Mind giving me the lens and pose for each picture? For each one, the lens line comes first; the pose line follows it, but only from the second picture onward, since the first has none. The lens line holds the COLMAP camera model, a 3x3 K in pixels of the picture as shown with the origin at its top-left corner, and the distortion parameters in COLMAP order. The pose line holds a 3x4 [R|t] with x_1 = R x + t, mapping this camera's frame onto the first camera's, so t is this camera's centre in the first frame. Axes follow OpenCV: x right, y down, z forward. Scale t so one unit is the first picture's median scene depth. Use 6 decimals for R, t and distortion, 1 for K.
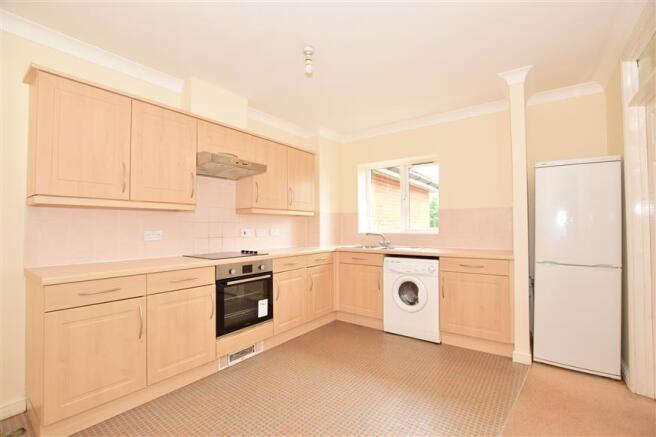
lens RADIAL K [[286.7, 0, 330.1], [0, 286.7, 221.2], [0, 0, 1]] dist [0.000358, 0.000114]
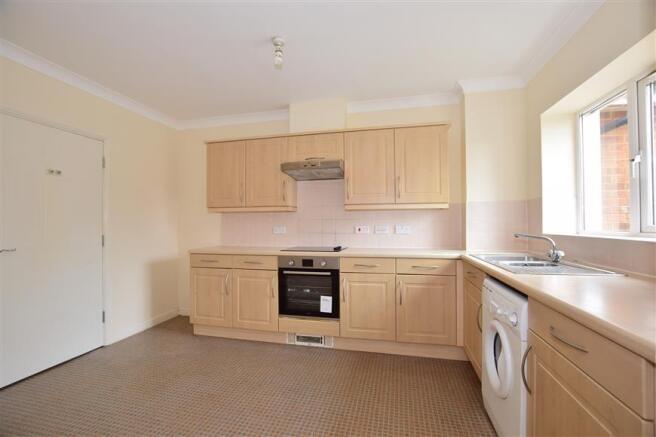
lens RADIAL K [[286.7, 0, 330.1], [0, 286.7, 221.2], [0, 0, 1]] dist [0.000358, 0.000114]
pose [[0.416726, -0.006704, -0.909007, 0.690015], [0.020729, 0.999783, 0.002129, 0.008593], [0.908796, -0.019730, 0.416775, 0.594762]]
